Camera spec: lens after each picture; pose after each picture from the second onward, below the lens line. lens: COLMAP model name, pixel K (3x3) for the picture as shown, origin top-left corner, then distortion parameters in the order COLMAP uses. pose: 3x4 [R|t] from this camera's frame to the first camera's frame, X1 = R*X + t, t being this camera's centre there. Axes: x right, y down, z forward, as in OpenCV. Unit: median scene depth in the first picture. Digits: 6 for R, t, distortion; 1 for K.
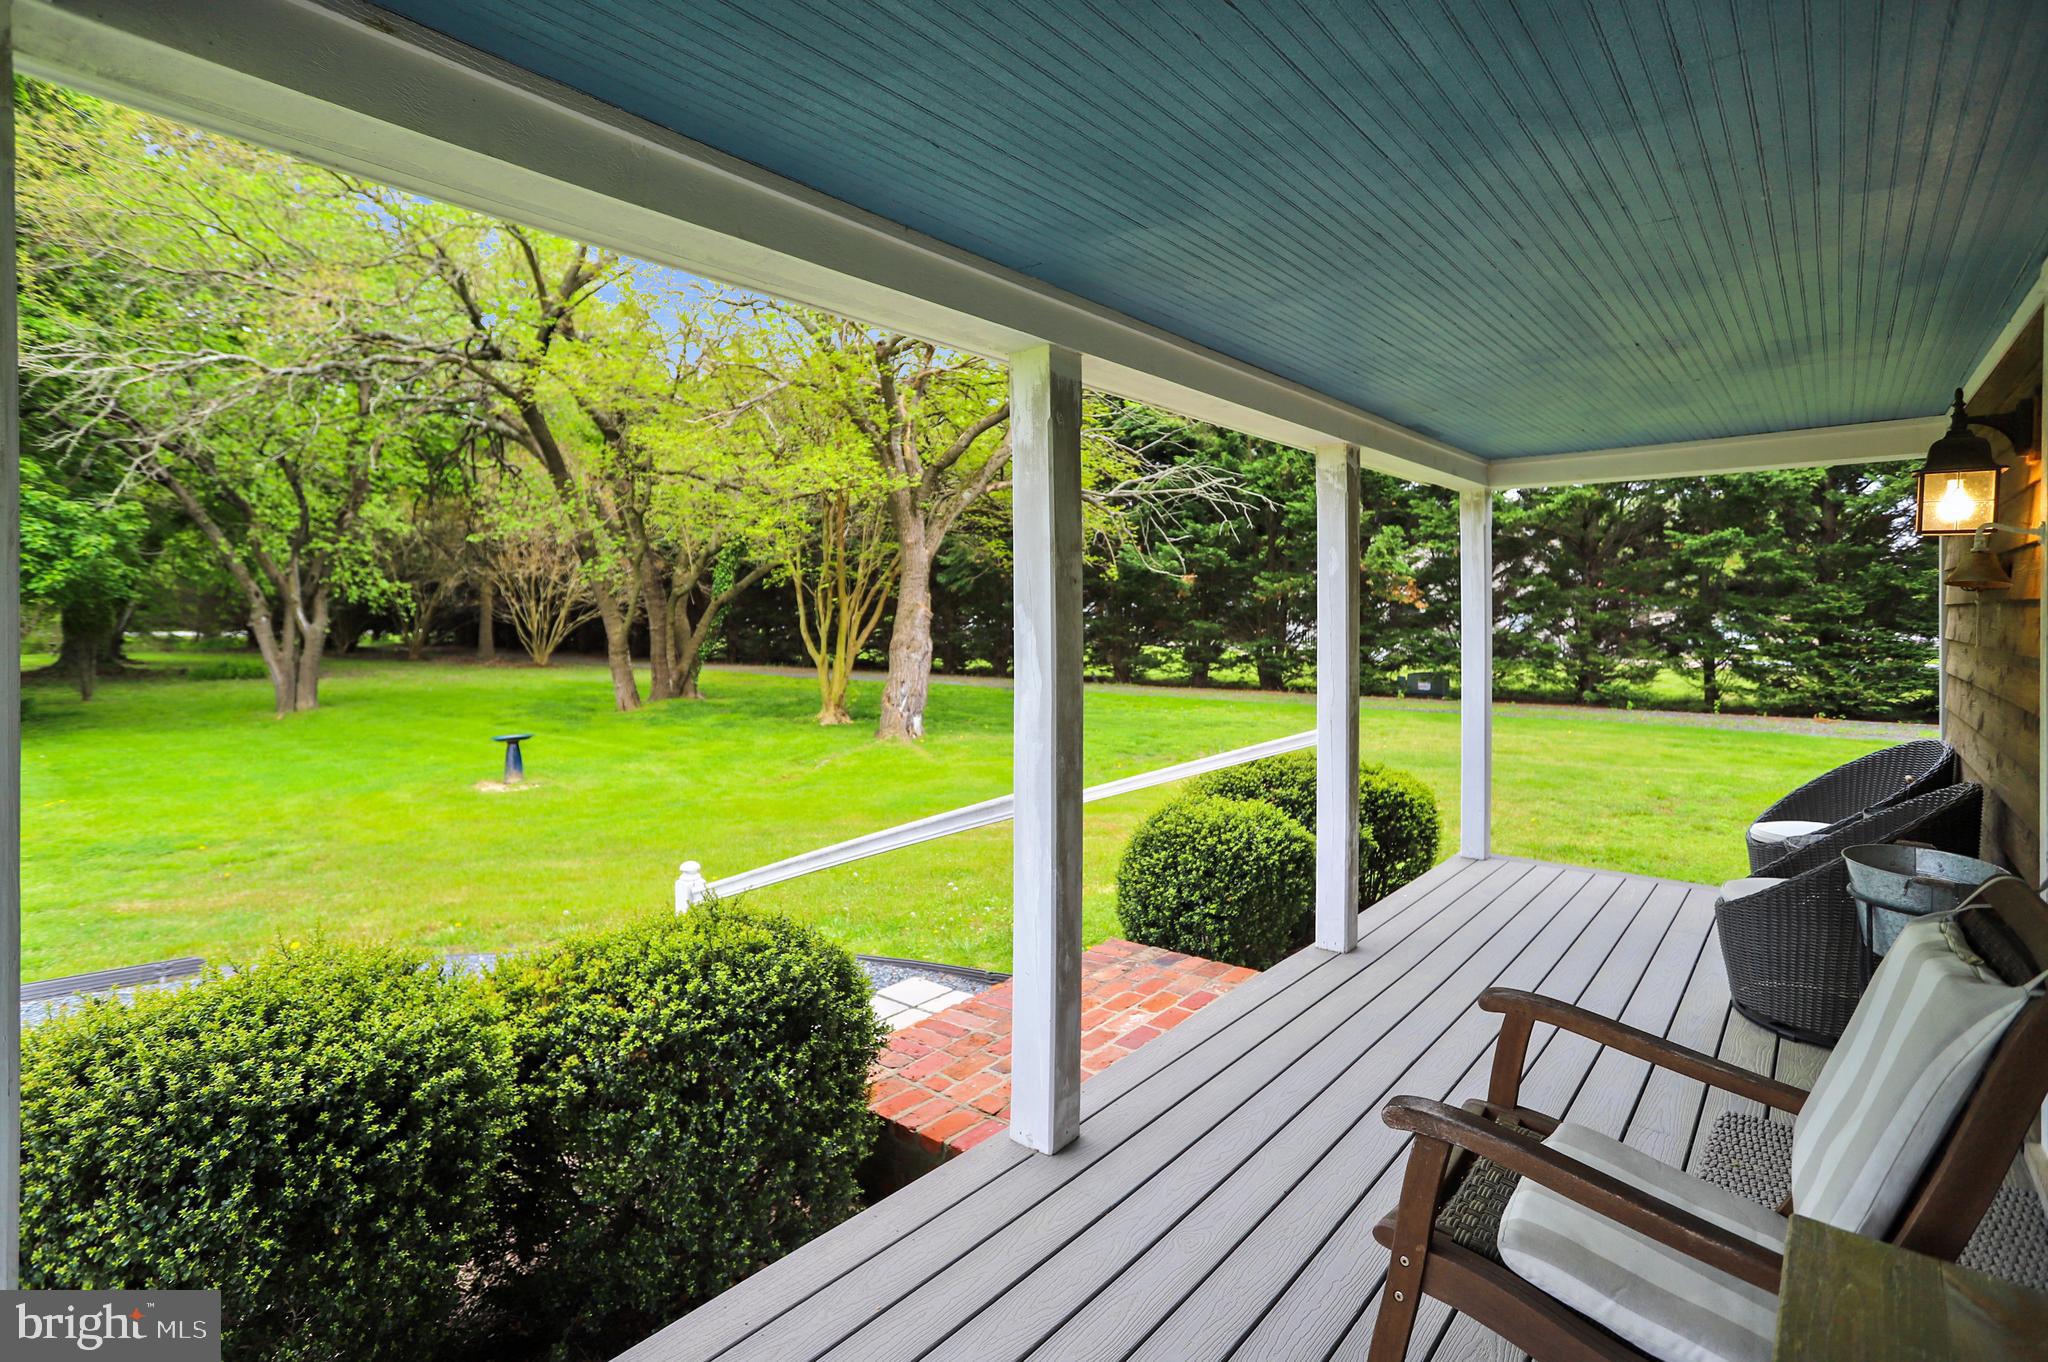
lens RADIAL K [[974.0, 0, 1007.6], [0, 974.0, 606.2], [0, 0, 1]] dist [-0.040988, 0.026962]
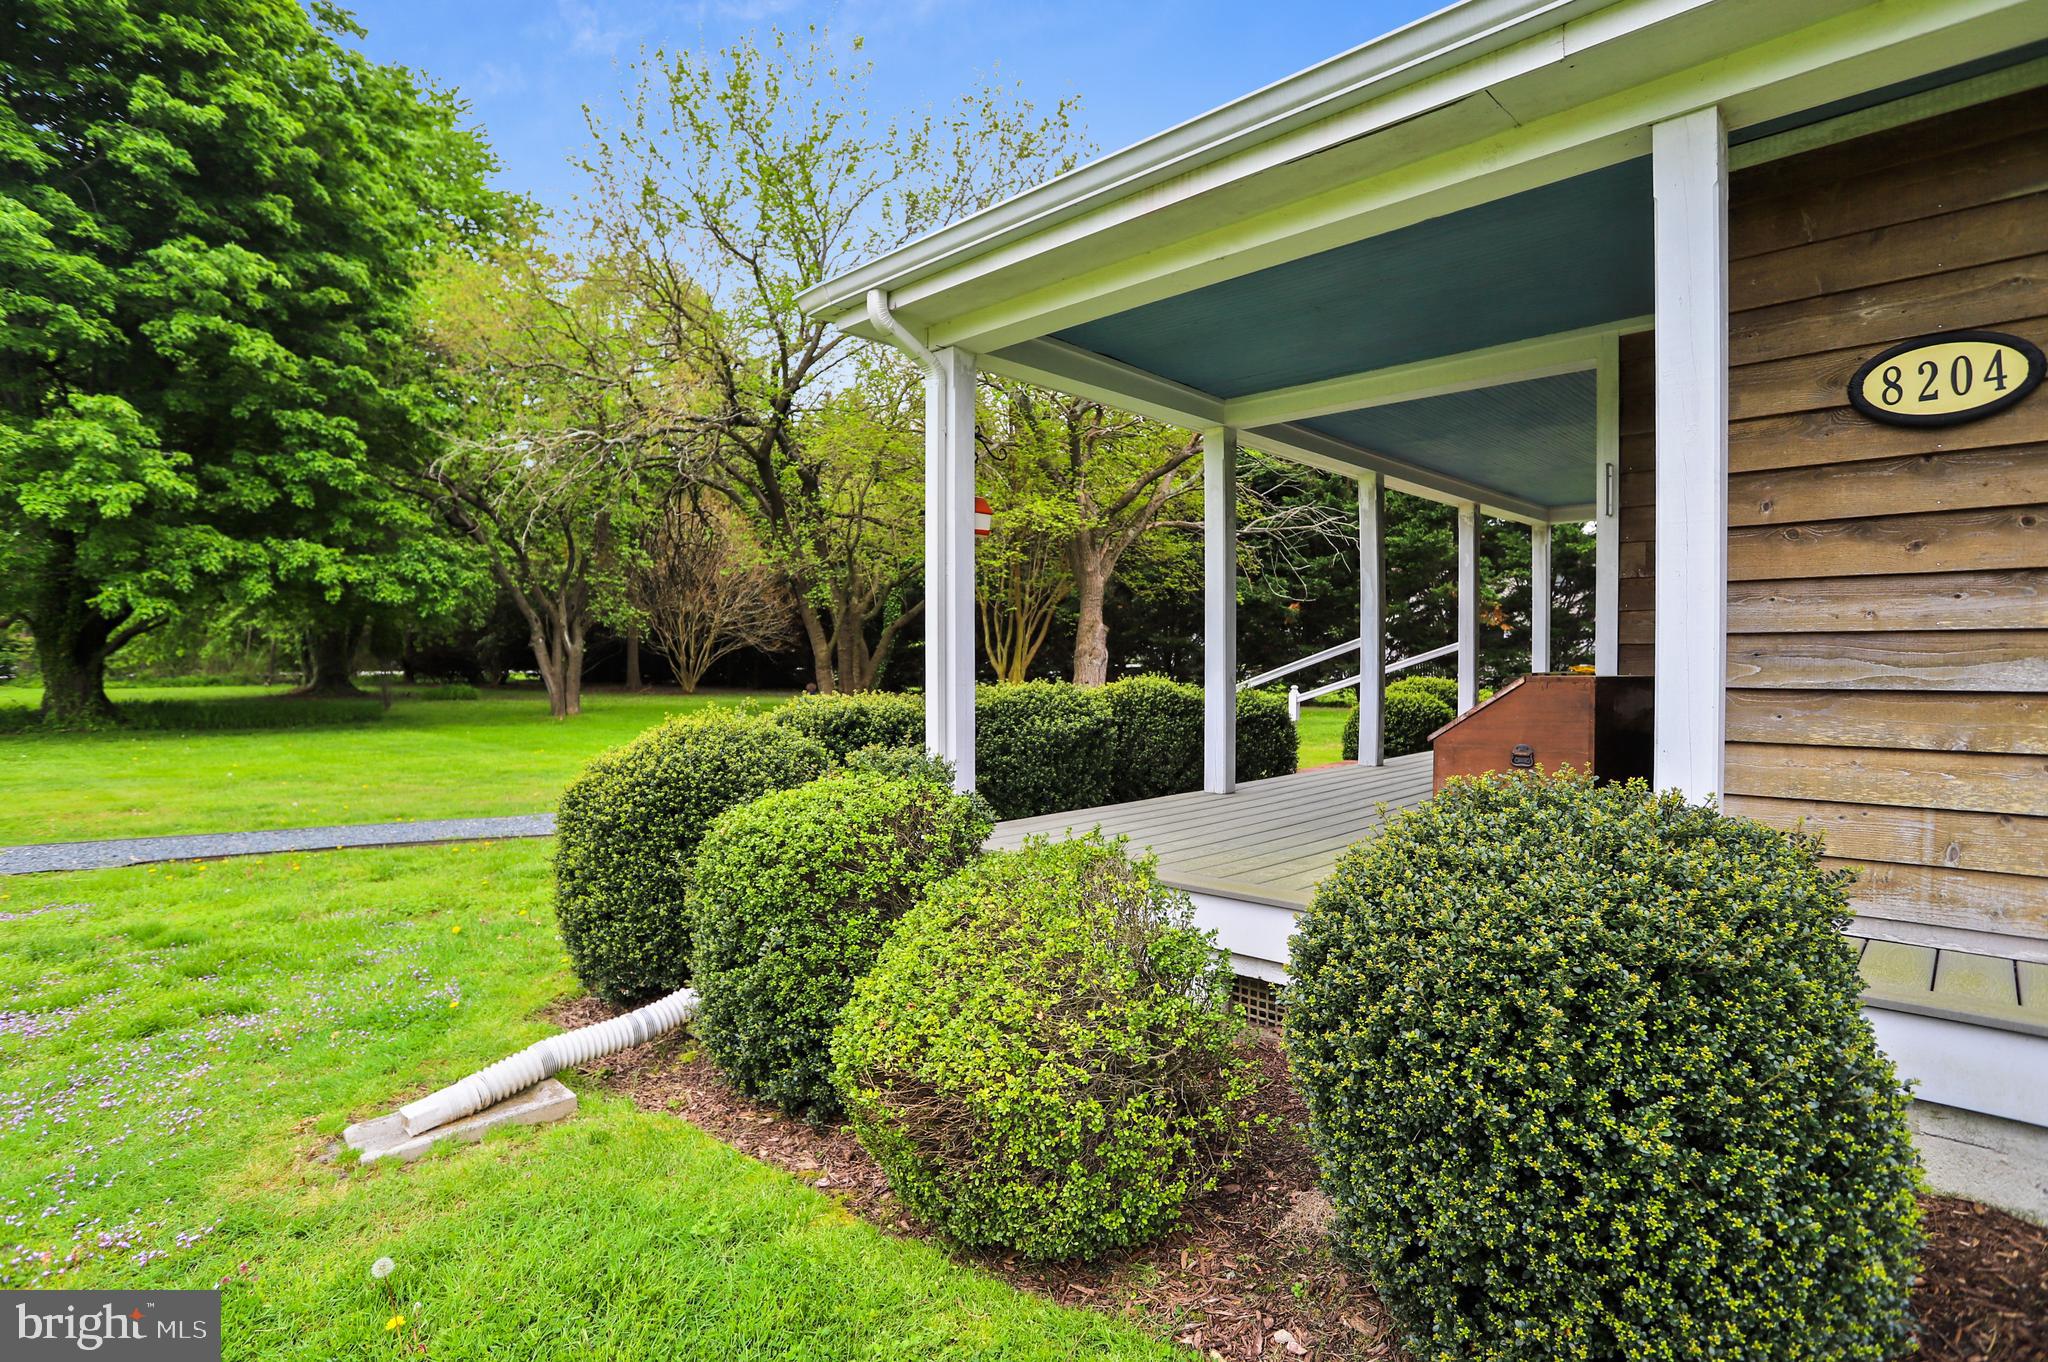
lens RADIAL K [[1016.2, 0, 1027.1], [0, 1016.2, 667.7], [0, 0, 1]] dist [-0.058944, 0.040476]
pose [[0.999180, -0.003624, -0.040332, -0.107274], [0.004292, 0.999855, 0.016486, 0.030331], [0.040266, -0.016645, 0.999050, -0.246888]]
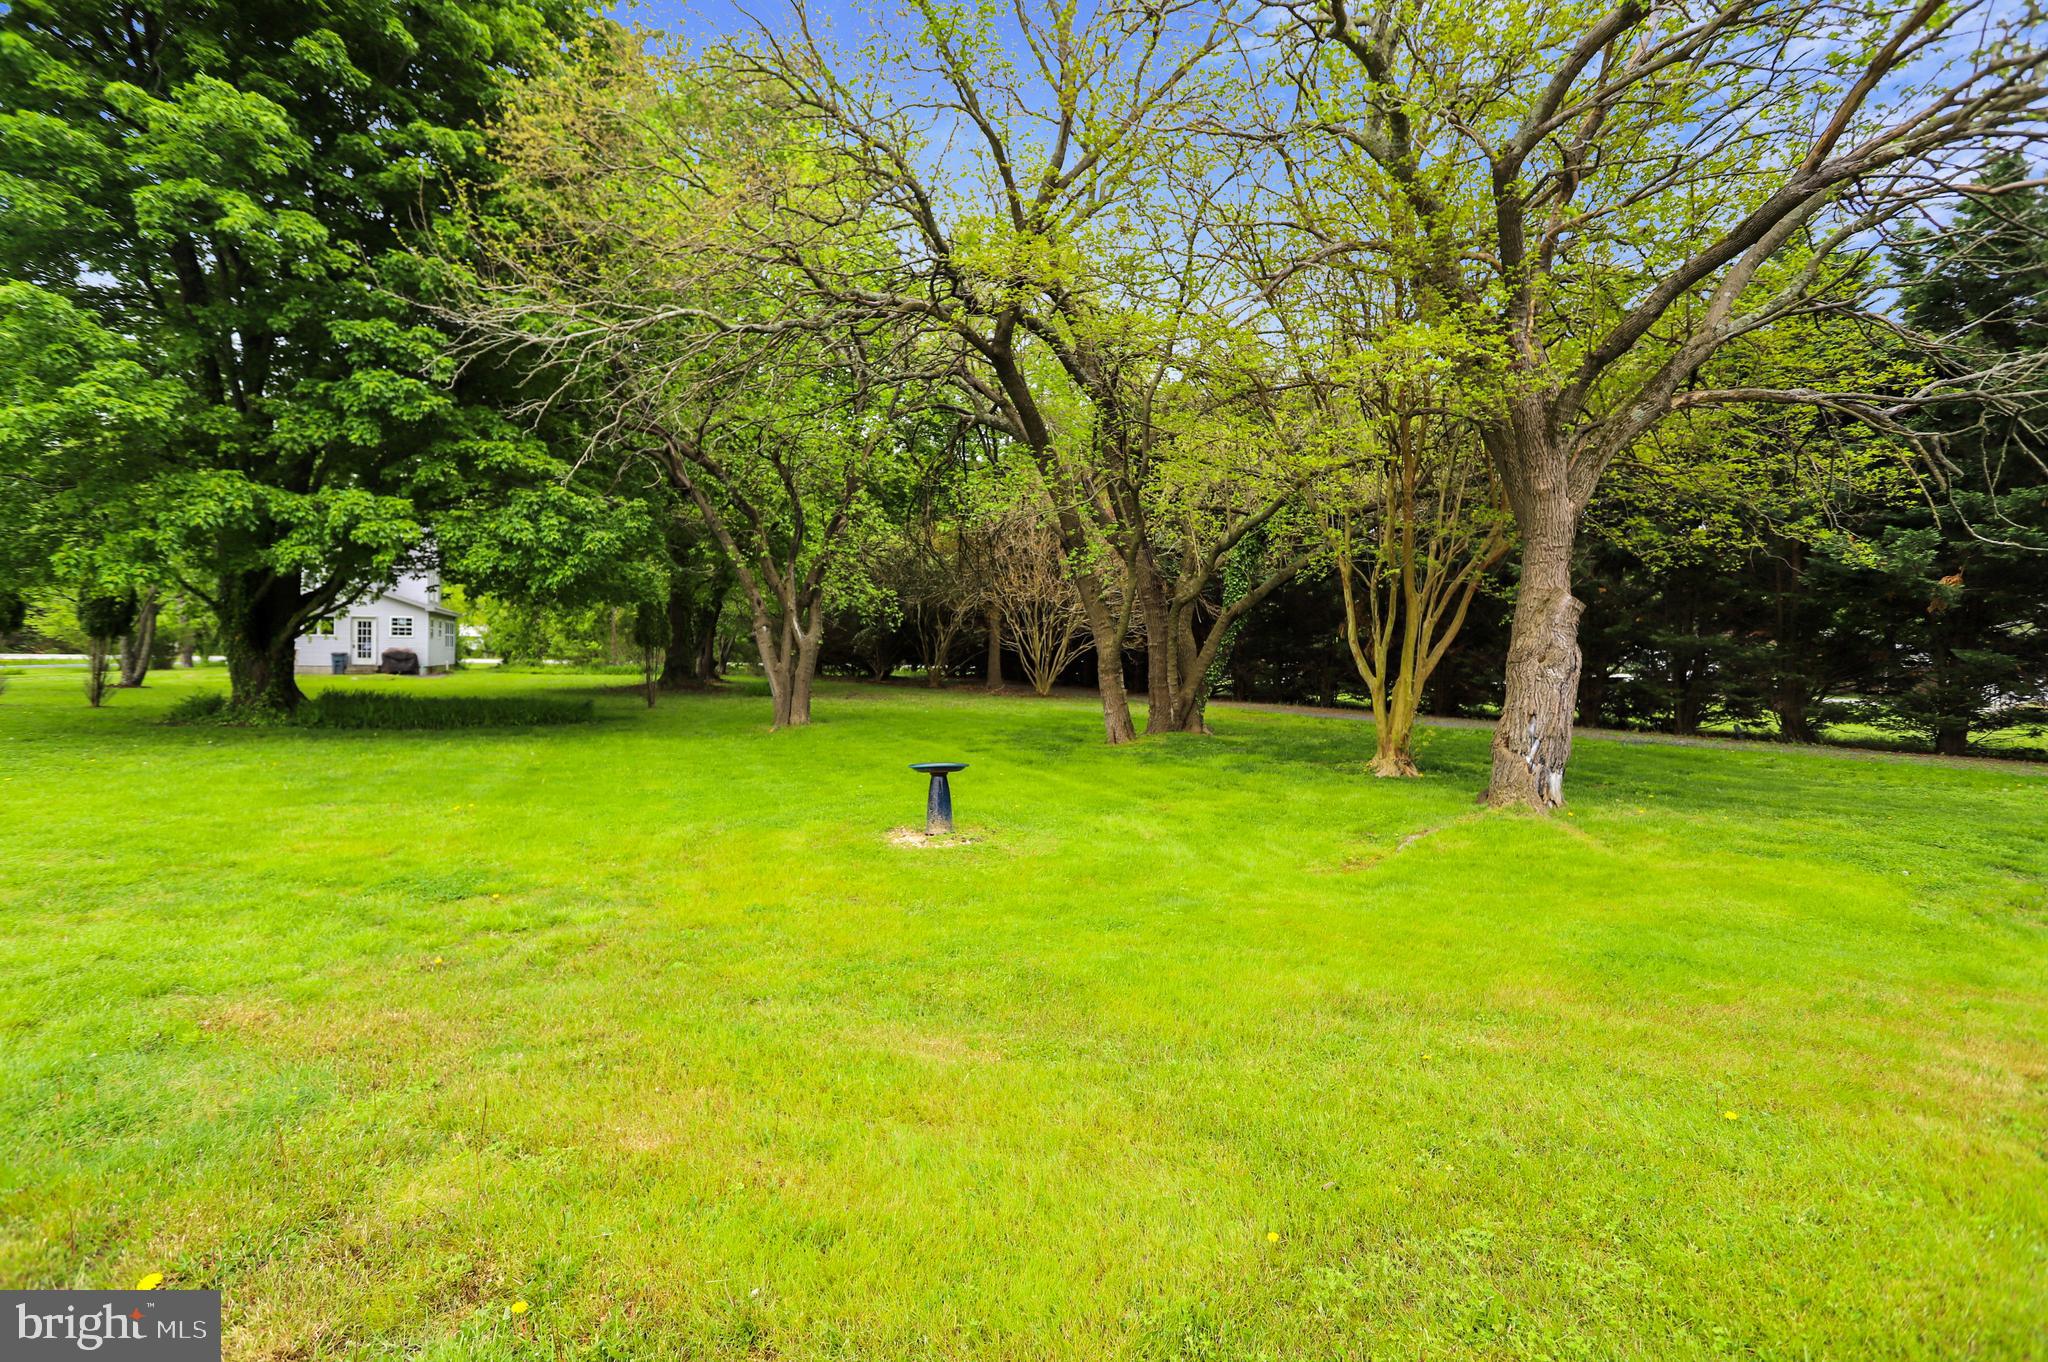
lens RADIAL K [[979.4, 0, 1028.5], [0, 979.4, 656.2], [0, 0, 1]] dist [-0.053993, 0.020192]
pose [[0.885447, 0.011725, -0.464592, -0.086860], [-0.010187, 0.999931, 0.005820, 0.033157], [0.464628, -0.000420, 0.885506, 0.258116]]
